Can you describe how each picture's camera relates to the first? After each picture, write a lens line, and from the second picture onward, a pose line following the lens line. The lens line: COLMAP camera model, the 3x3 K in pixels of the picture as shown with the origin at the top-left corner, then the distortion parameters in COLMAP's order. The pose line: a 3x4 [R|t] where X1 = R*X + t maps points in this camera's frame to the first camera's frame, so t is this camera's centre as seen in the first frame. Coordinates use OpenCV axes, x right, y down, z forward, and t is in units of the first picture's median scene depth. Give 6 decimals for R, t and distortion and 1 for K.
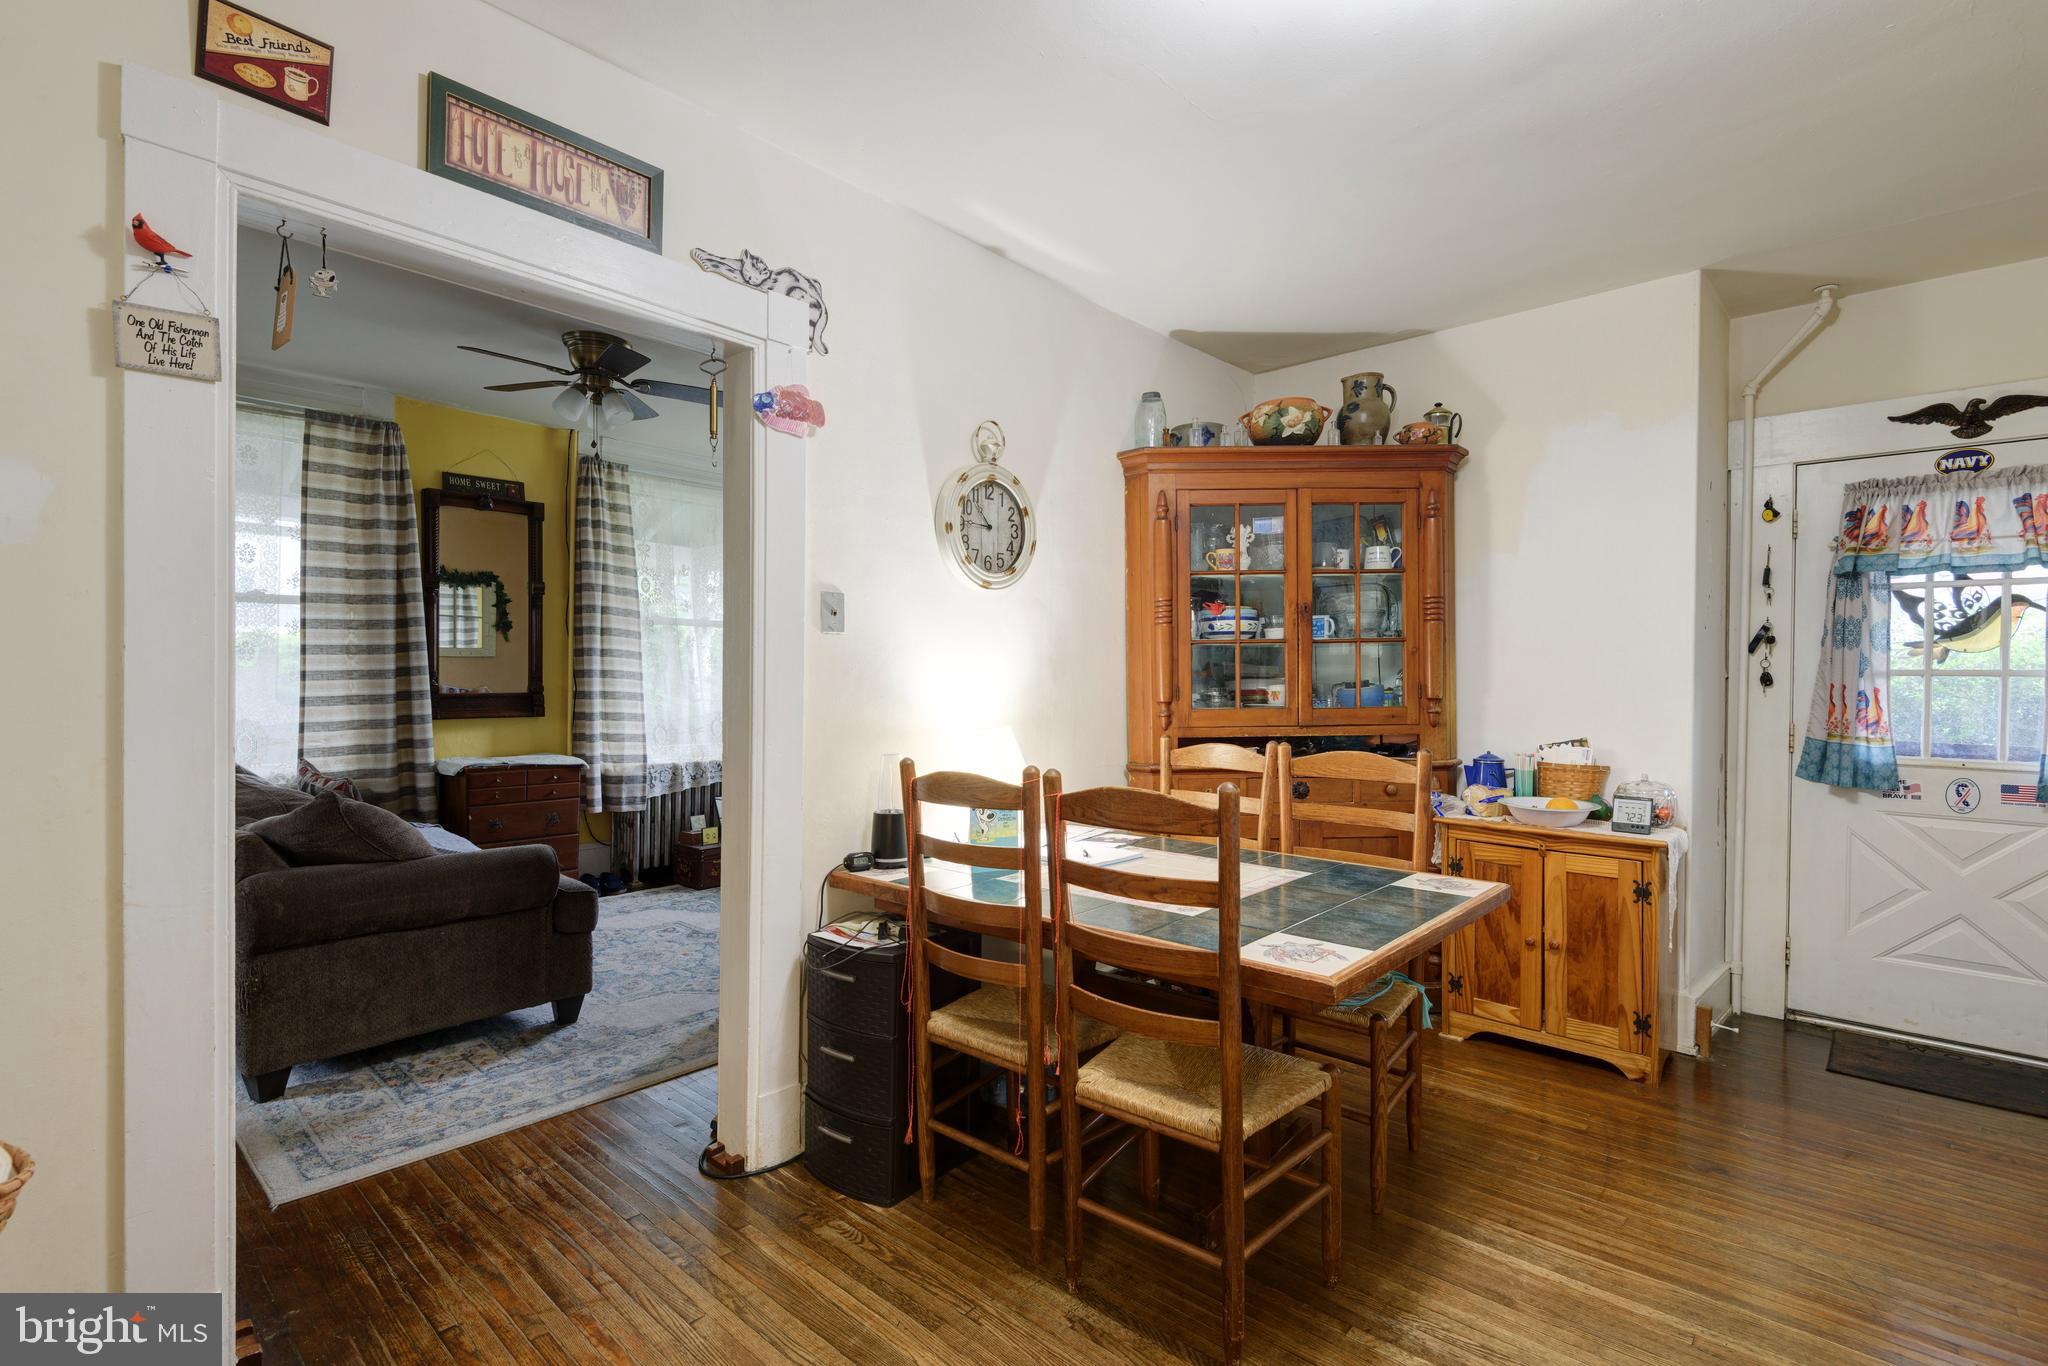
lens RADIAL K [[948.4, 0, 1031.9], [0, 948.4, 687.3], [0, 0, 1]] dist [-0.002056, -0.000908]
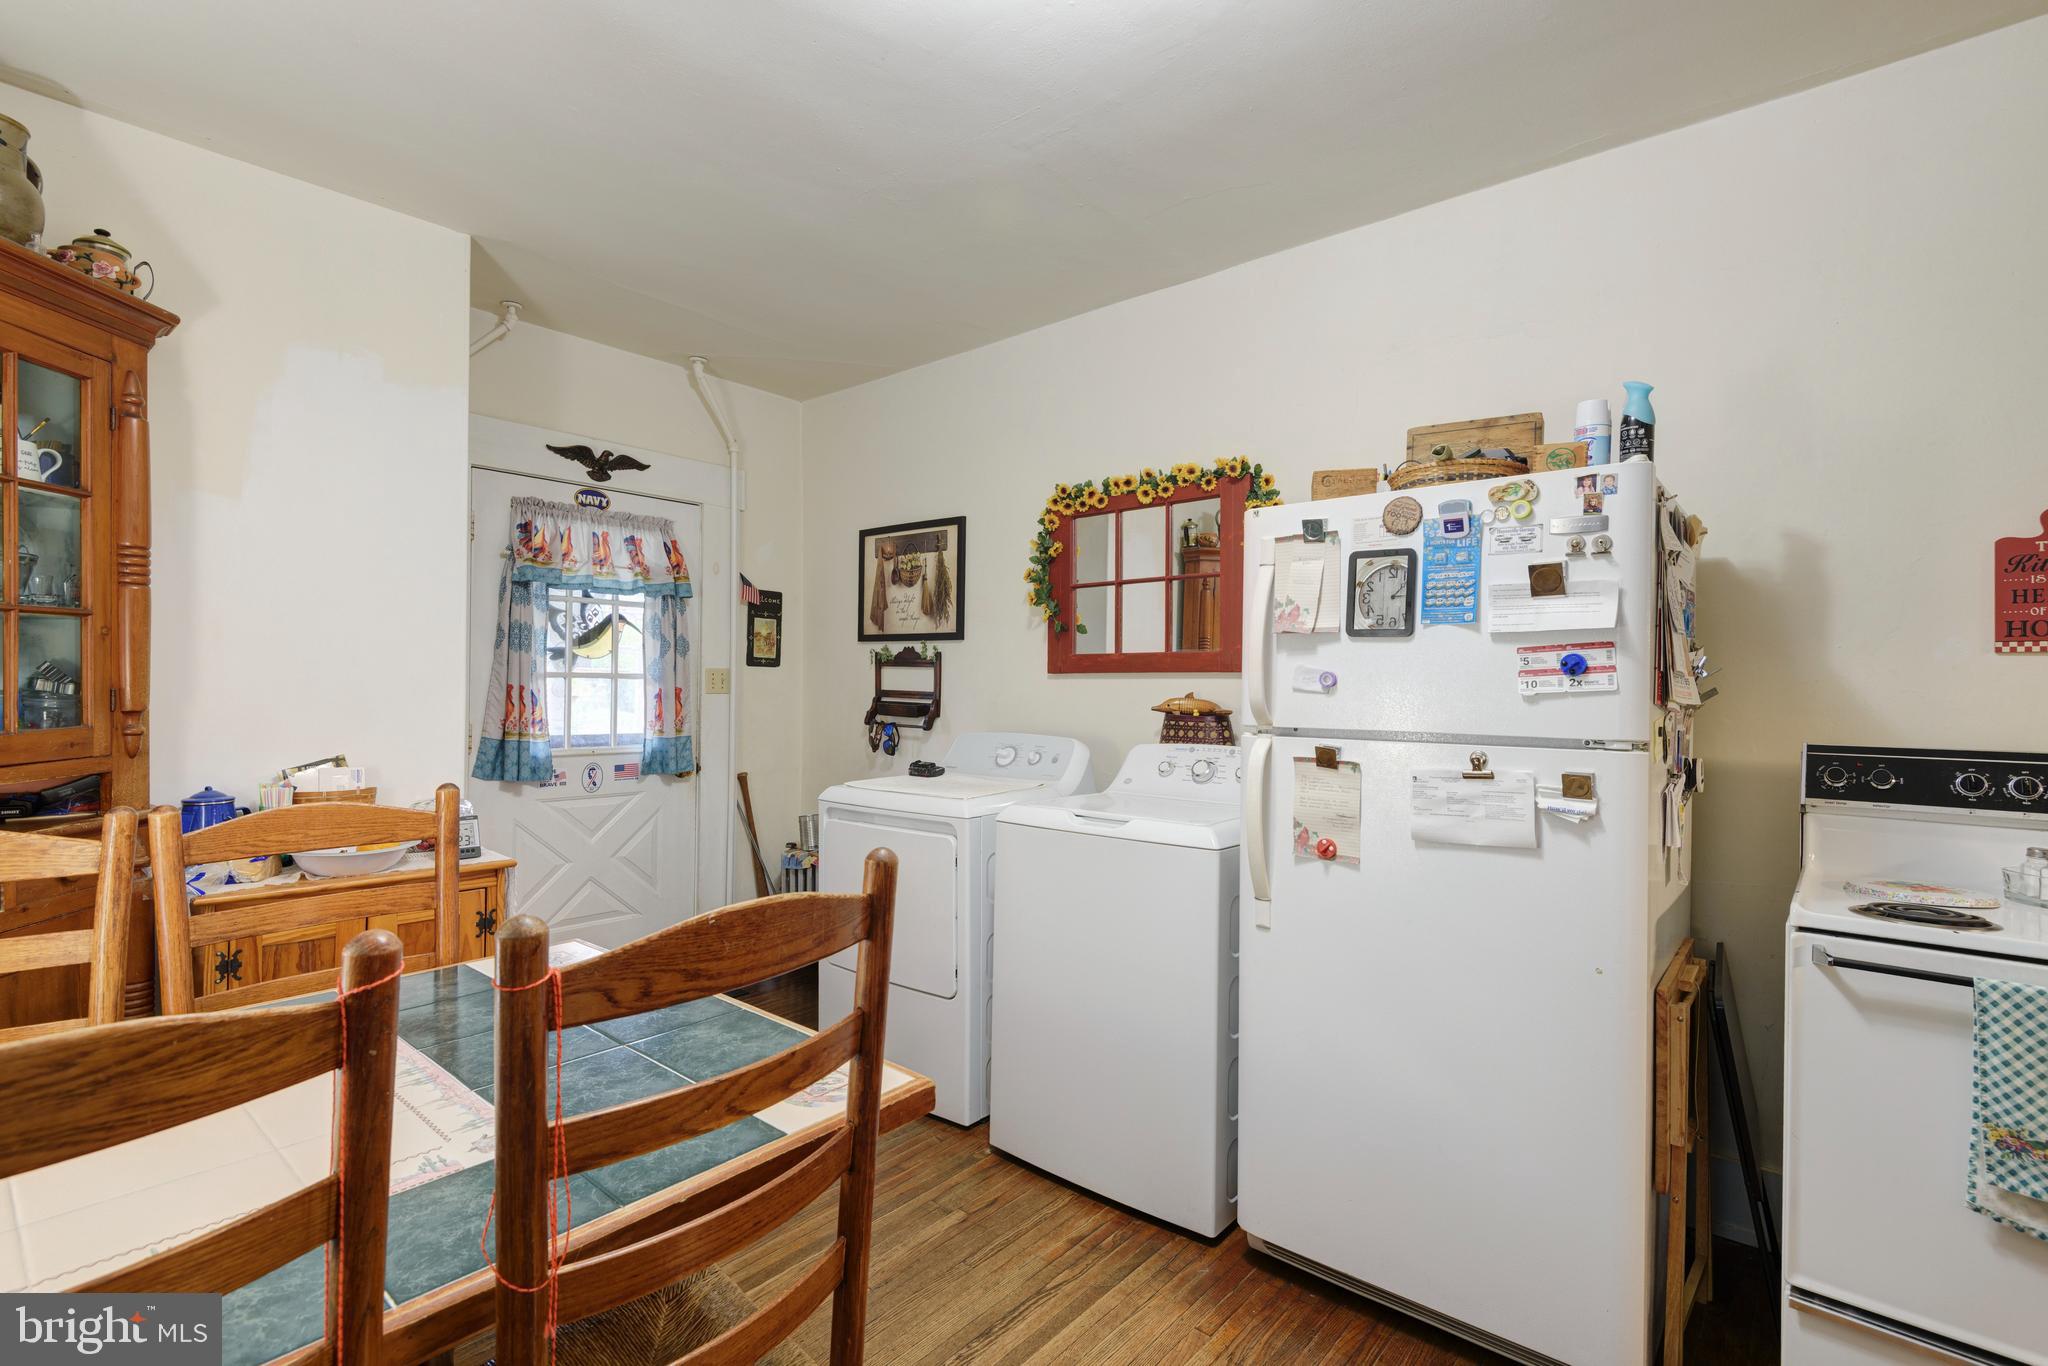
lens RADIAL K [[948.4, 0, 1031.9], [0, 948.4, 687.3], [0, 0, 1]] dist [-0.002056, -0.000908]
pose [[-0.044137, -0.008793, 0.998987, -0.234513], [0.000025, 0.999961, 0.008803, -0.010286], [-0.999025, 0.000413, -0.044135, 0.477157]]
